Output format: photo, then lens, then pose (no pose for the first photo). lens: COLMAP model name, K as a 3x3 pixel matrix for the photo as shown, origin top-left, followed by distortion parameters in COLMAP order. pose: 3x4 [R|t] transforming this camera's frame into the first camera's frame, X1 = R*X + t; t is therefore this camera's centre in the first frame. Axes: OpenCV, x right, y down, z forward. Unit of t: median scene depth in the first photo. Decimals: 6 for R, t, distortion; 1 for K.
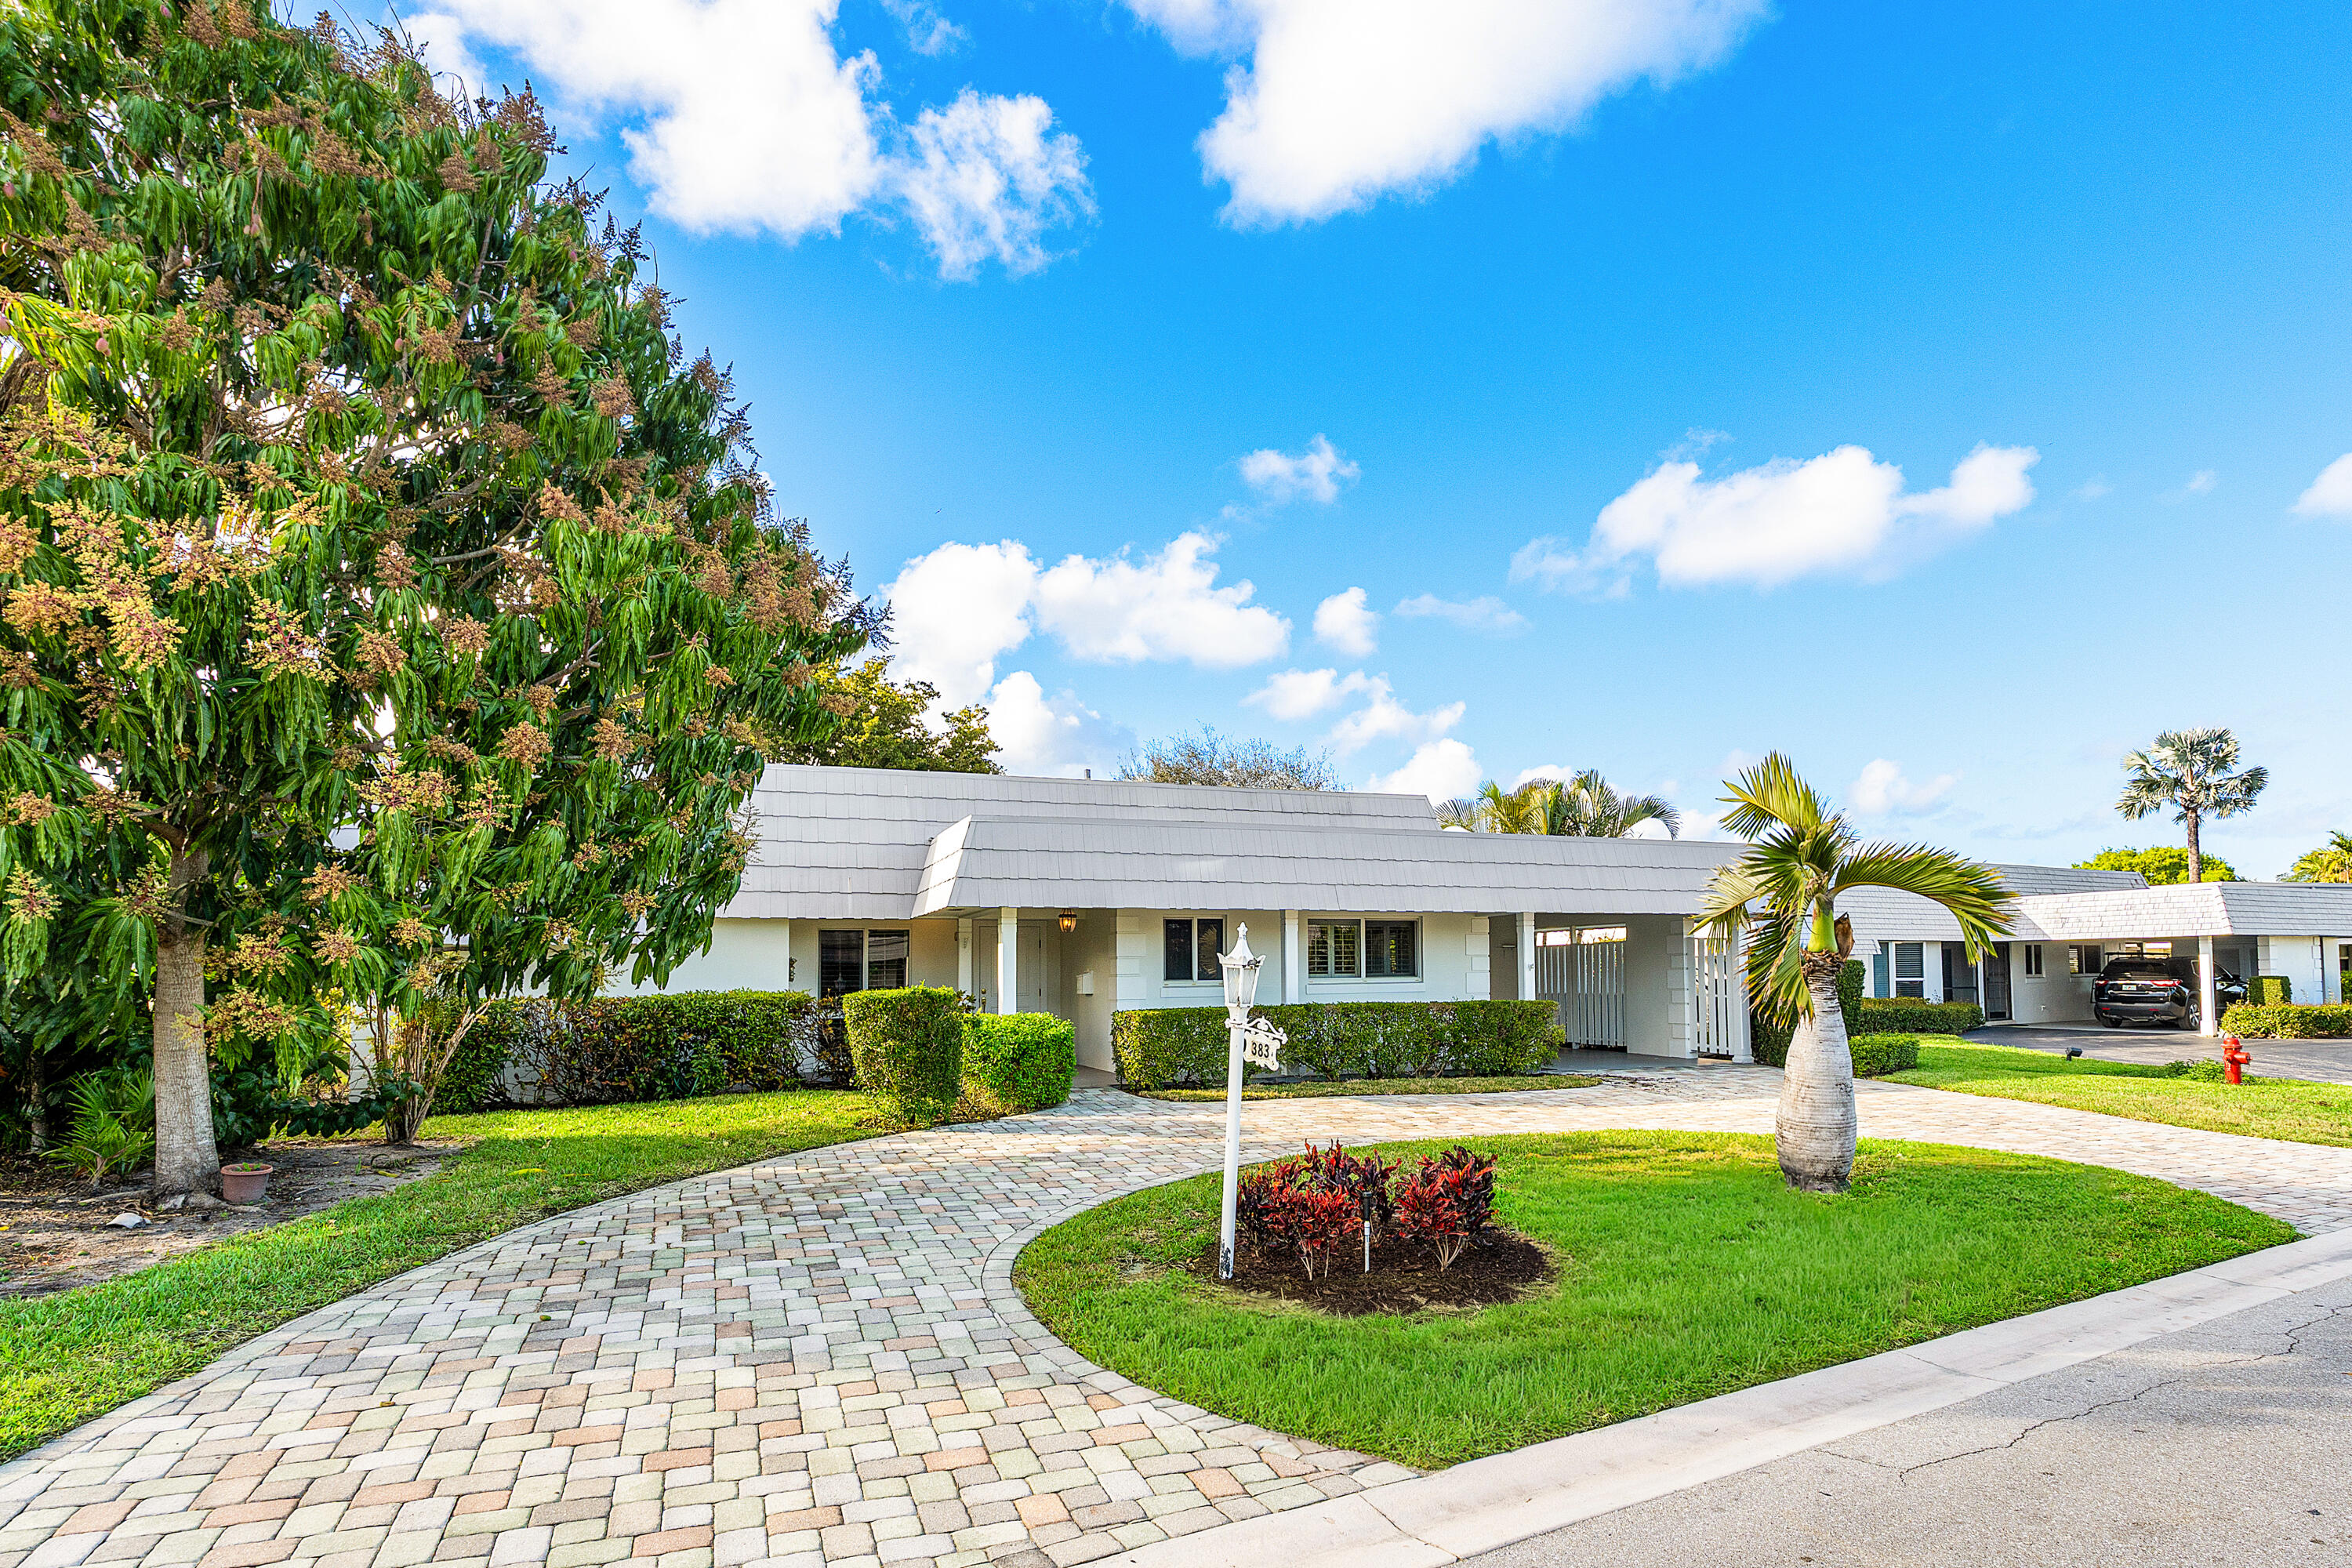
lens RADIAL K [[1143.4, 0, 1183.5], [0, 1143.4, 774.2], [0, 0, 1]] dist [0.000081, -0.000114]
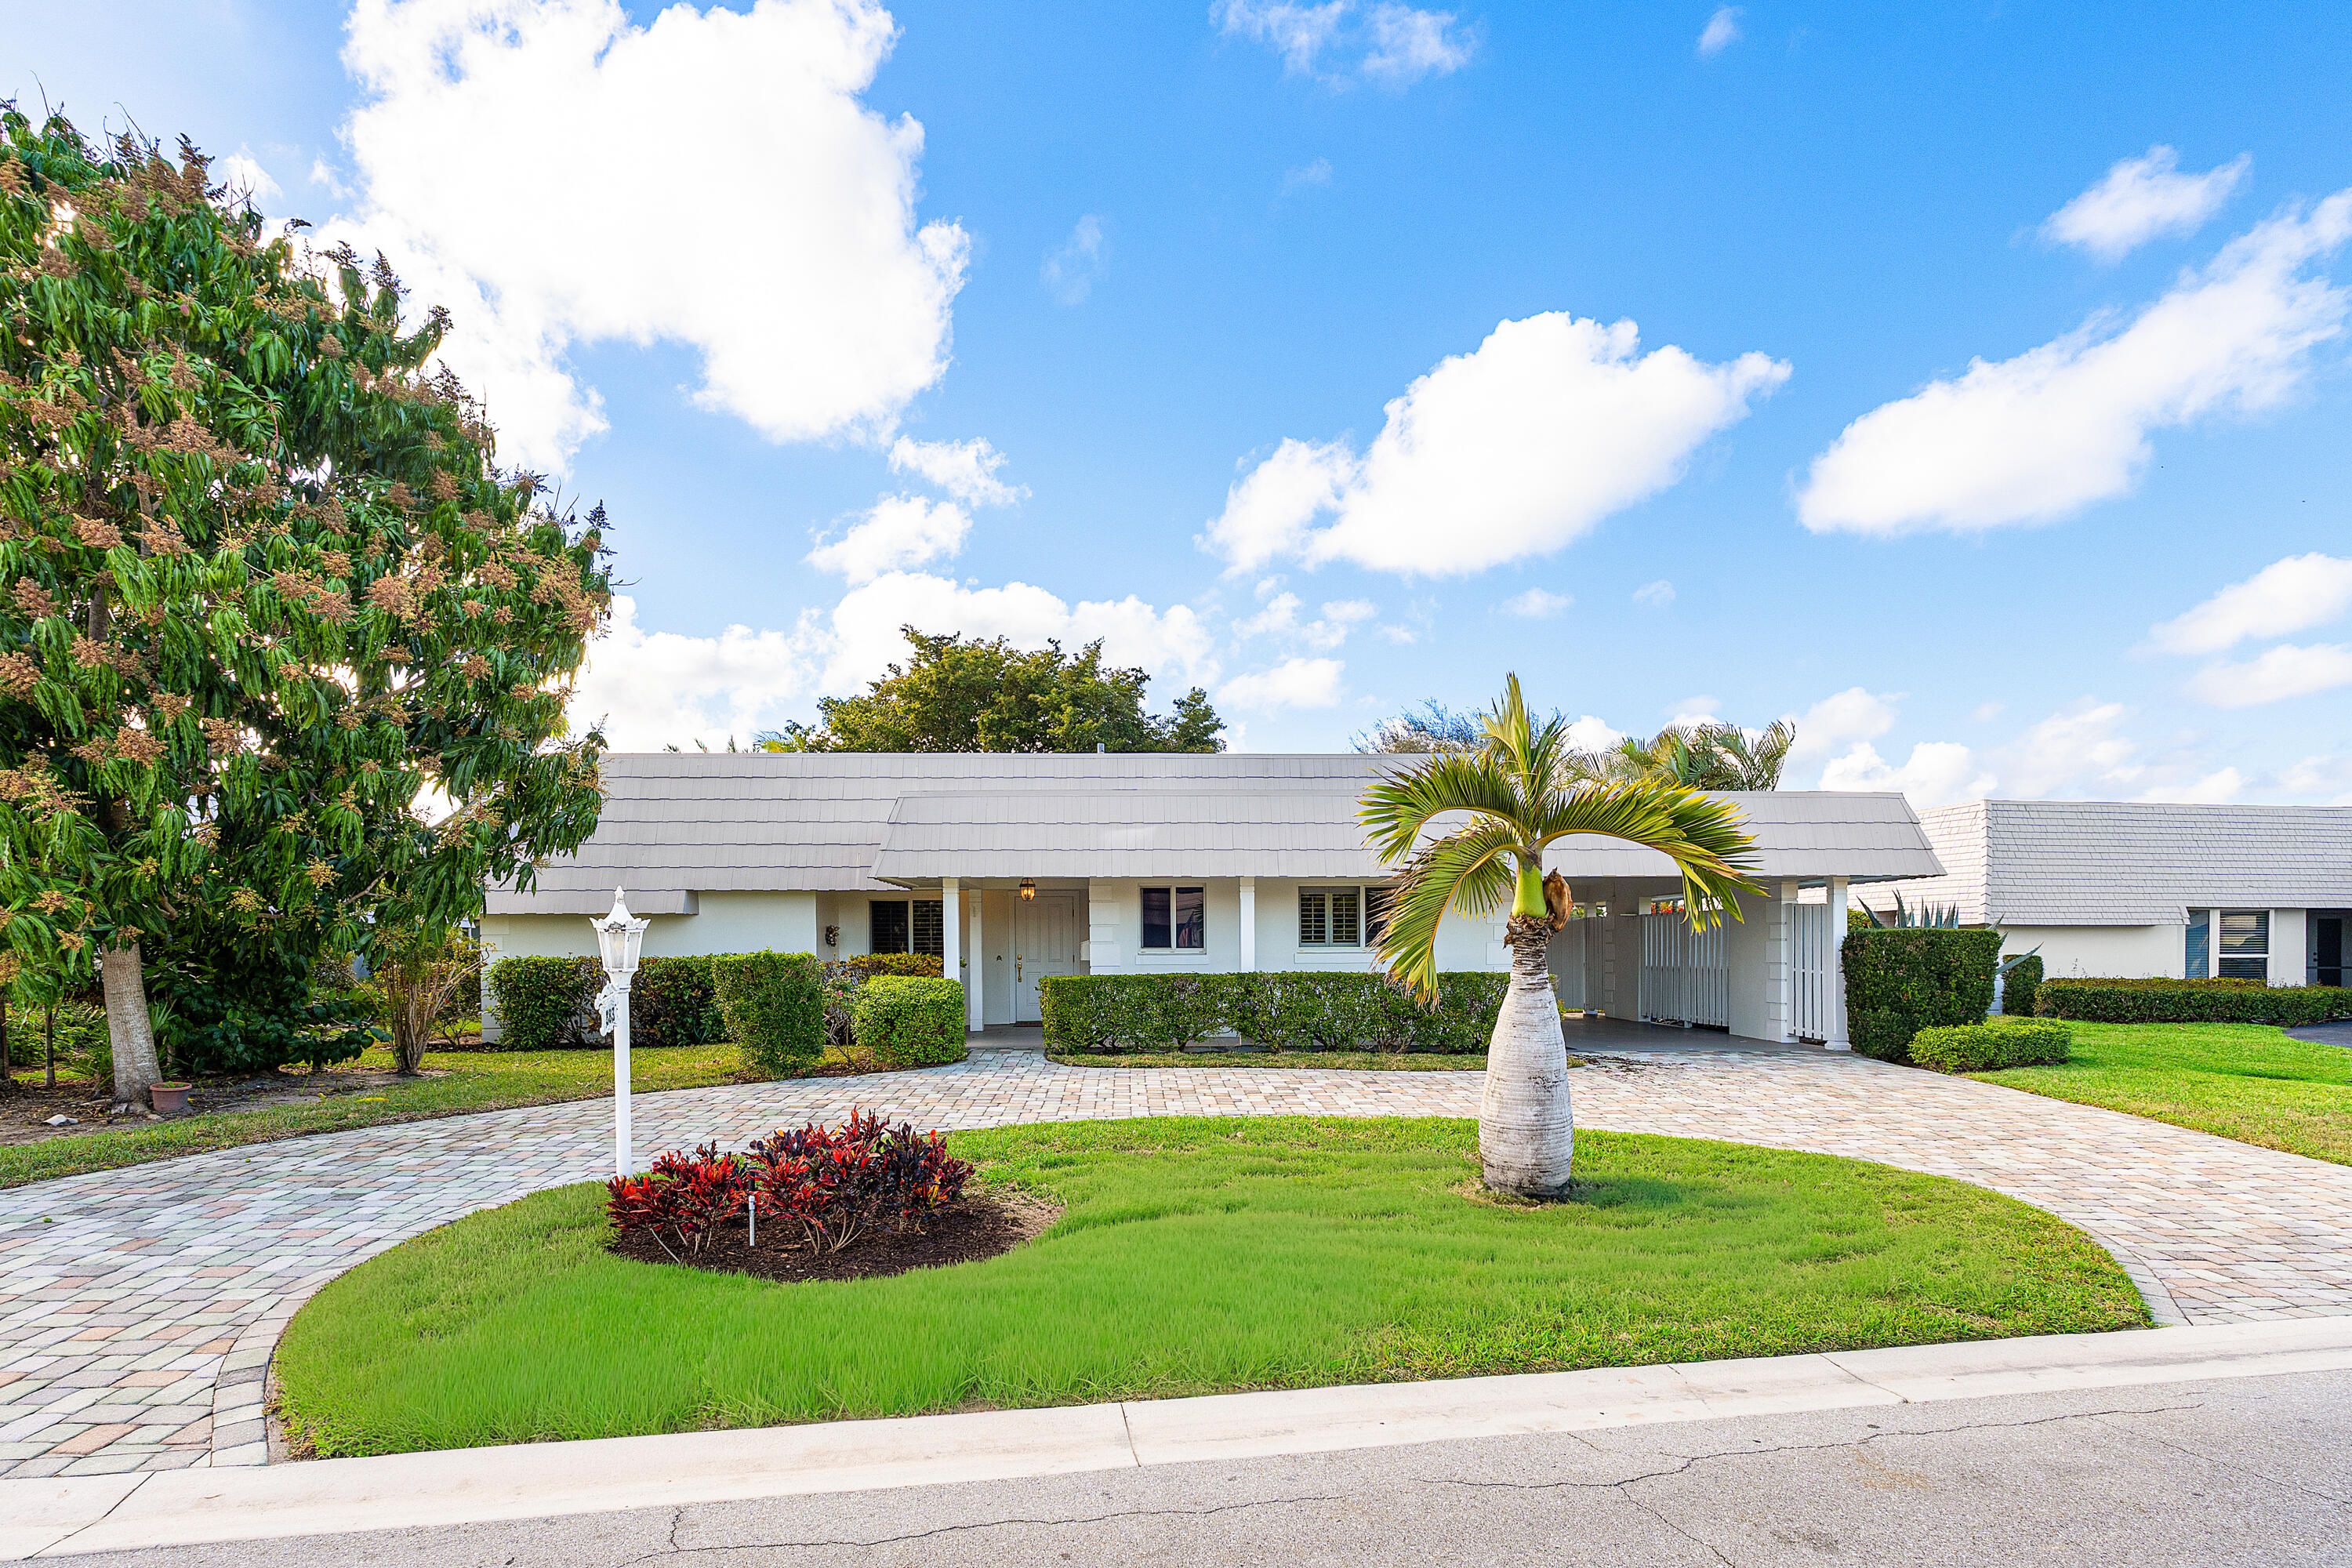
lens RADIAL K [[1078.5, 0, 1169.8], [0, 1078.5, 816.3], [0, 0, 1]] dist [0.002067, -0.000182]
pose [[0.950793, -0.029103, -0.308458, 0.328667], [0.046320, 0.997742, 0.048641, 0.019670], [0.306346, -0.060536, 0.949993, 0.112772]]
